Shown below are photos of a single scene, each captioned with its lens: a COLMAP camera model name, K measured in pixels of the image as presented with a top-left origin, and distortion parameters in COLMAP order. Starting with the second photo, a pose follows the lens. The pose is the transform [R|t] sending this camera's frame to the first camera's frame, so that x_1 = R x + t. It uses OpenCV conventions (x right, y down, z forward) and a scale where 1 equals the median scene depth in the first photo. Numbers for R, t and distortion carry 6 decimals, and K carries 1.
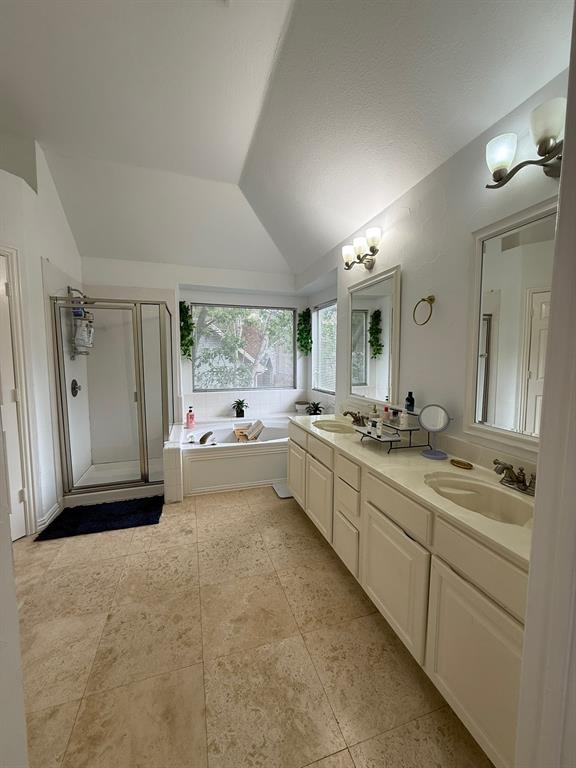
lens RADIAL K [[310.4, 0, 287.7], [0, 310.4, 384.5], [0, 0, 1]] dist [0.001271, -0.000158]
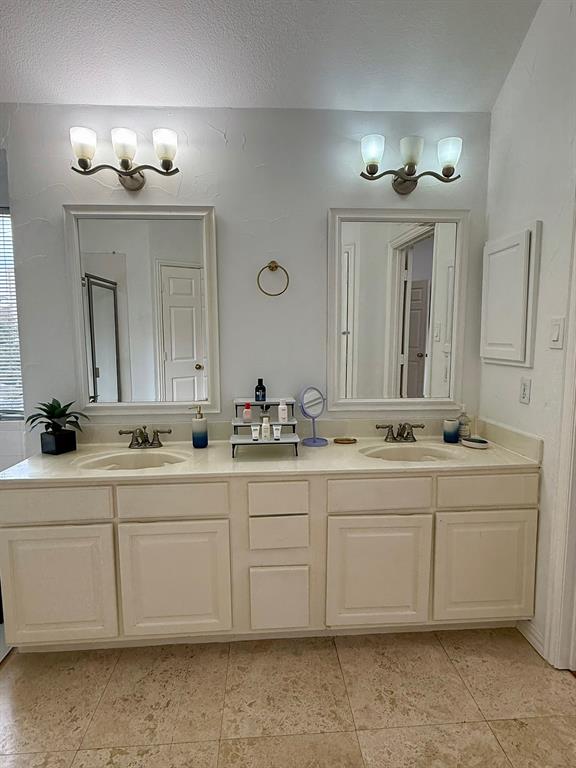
lens RADIAL K [[424.3, 0, 288.4], [0, 424.3, 385.4], [0, 0, 1]] dist [-0.002426, -0.003012]
pose [[0.231873, -0.112814, 0.966182, -0.643411], [0.091775, 0.991359, 0.093729, -0.054679], [-0.968407, 0.066938, 0.240223, 0.676167]]
